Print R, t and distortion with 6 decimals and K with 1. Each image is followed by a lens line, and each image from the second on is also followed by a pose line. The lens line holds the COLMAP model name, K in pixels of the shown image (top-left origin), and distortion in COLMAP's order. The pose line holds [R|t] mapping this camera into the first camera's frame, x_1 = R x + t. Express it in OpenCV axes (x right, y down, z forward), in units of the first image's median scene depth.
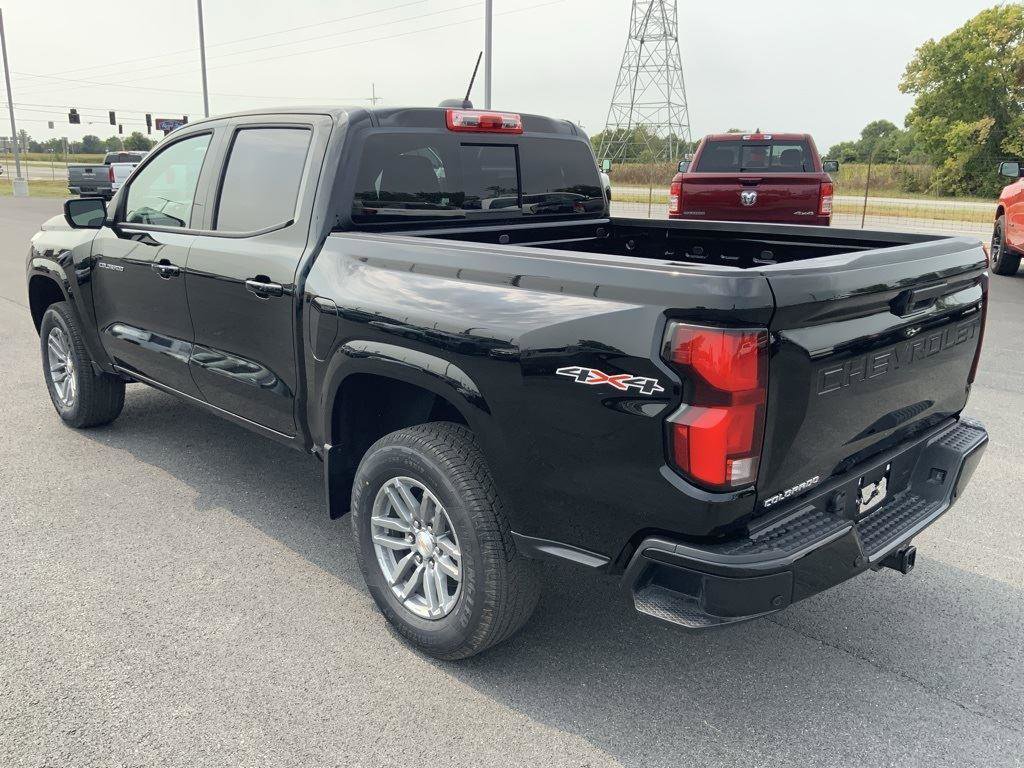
lens RADIAL K [[855.5, 0, 512.7], [0, 855.5, 388.6], [0, 0, 1]] dist [0.073187, -0.162909]
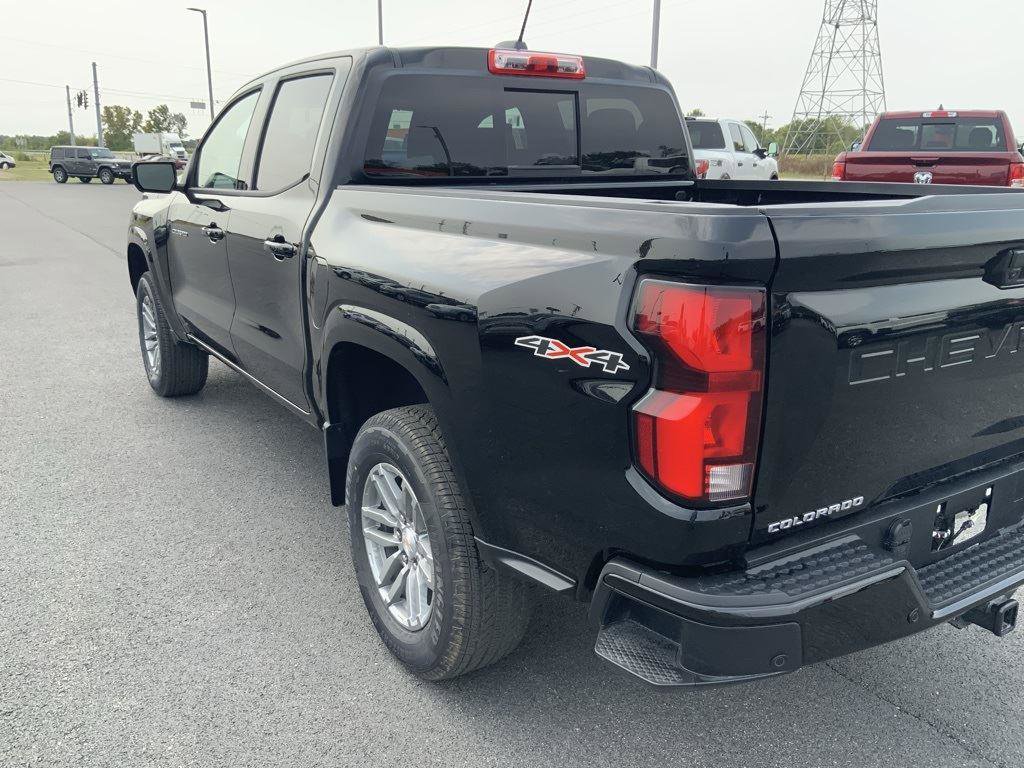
lens RADIAL K [[855.5, 0, 512.7], [0, 855.5, 388.6], [0, 0, 1]] dist [0.073187, -0.162909]
pose [[0.979756, 0.047917, -0.194377, 0.156332], [-0.046661, 0.998850, 0.011038, 0.011438], [0.194683, -0.001745, 0.980865, 0.167198]]
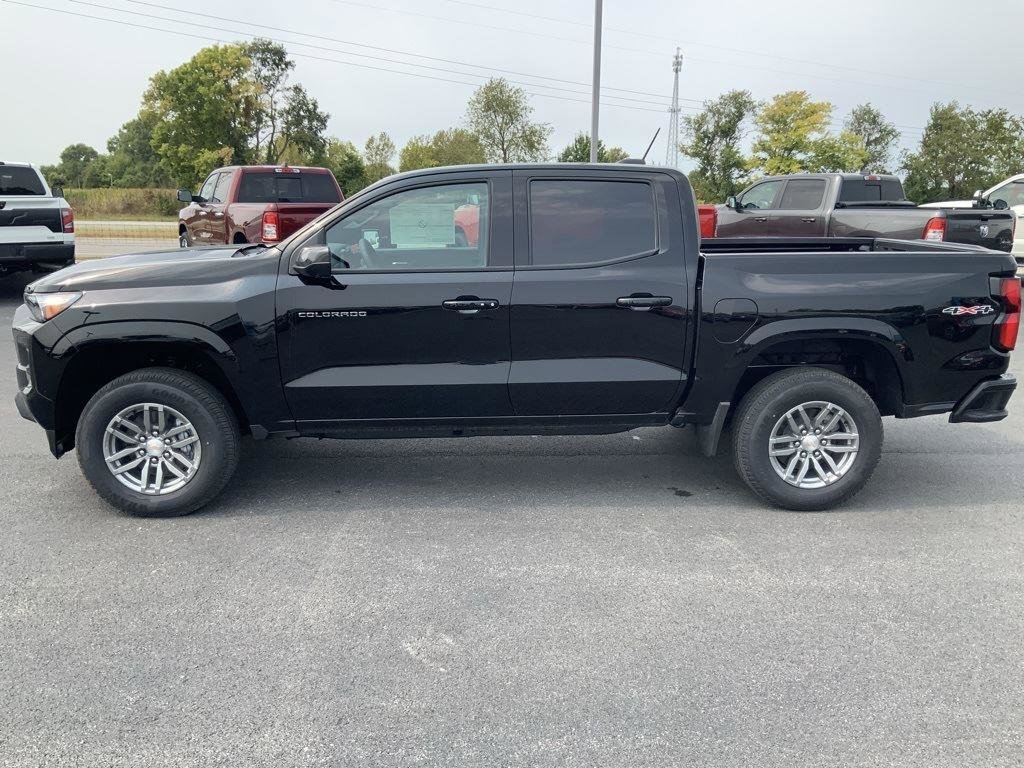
lens RADIAL K [[855.5, 0, 512.7], [0, 855.5, 388.6], [0, 0, 1]] dist [0.073187, -0.162909]
pose [[0.630783, -0.172530, 0.756536, -1.586402], [0.191445, 0.979432, 0.063739, -0.121924], [-0.751972, 0.104630, 0.650839, 0.362846]]
